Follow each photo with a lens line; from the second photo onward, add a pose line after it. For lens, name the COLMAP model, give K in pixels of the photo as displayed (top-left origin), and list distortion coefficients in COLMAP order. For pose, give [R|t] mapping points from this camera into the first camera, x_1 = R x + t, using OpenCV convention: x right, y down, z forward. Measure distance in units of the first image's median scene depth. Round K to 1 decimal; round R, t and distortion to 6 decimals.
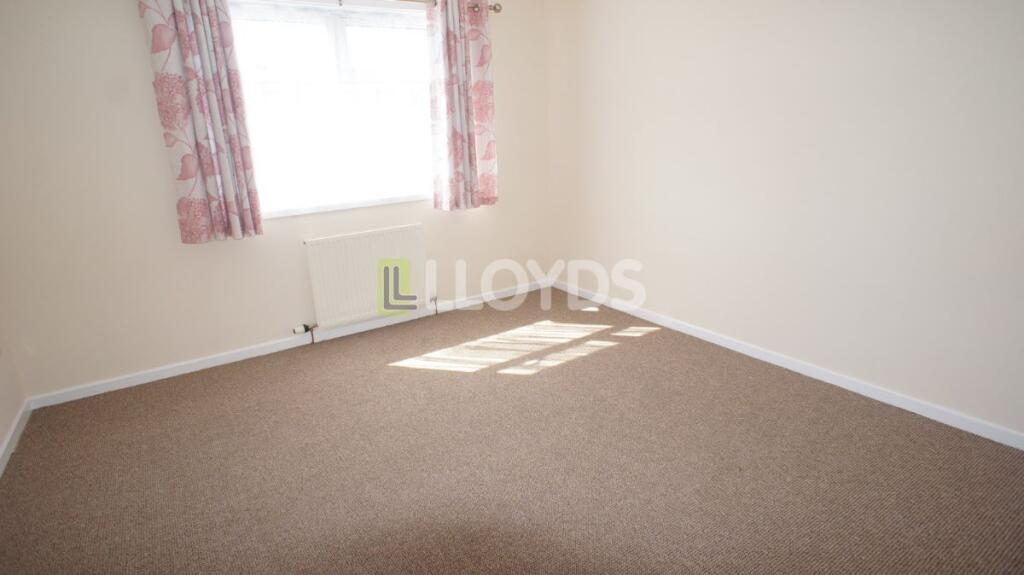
lens RADIAL K [[544.9, 0, 512.0], [0, 544.9, 287.5], [0, 0, 1]] dist [0.000597, 0.000014]
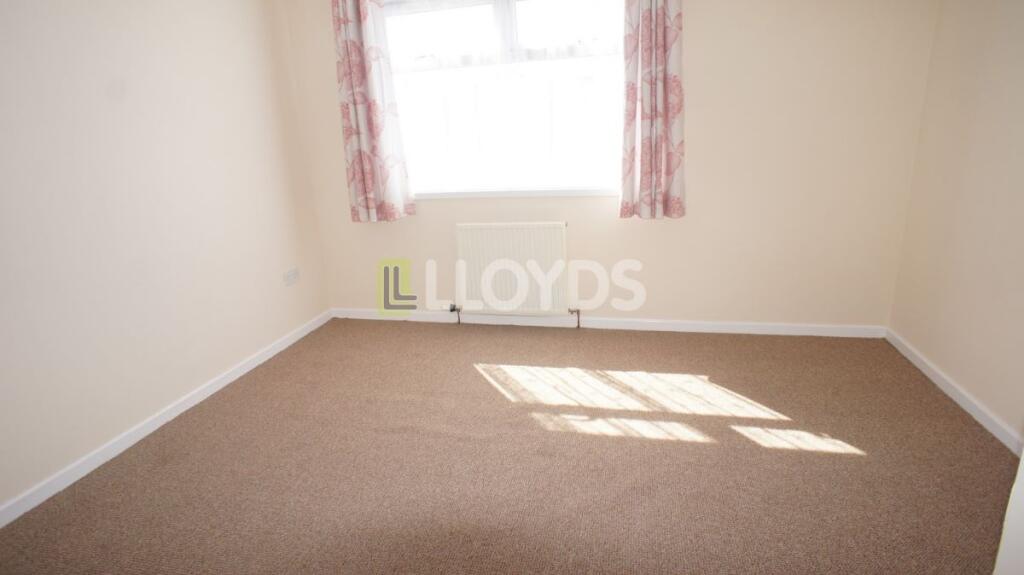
lens RADIAL K [[544.9, 0, 512.0], [0, 544.9, 287.5], [0, 0, 1]] dist [0.000597, 0.000014]
pose [[0.629466, 0.204992, -0.749500, 0.488357], [-0.176067, 0.977113, 0.119376, -0.112615], [0.756818, 0.056819, 0.651152, 0.385462]]
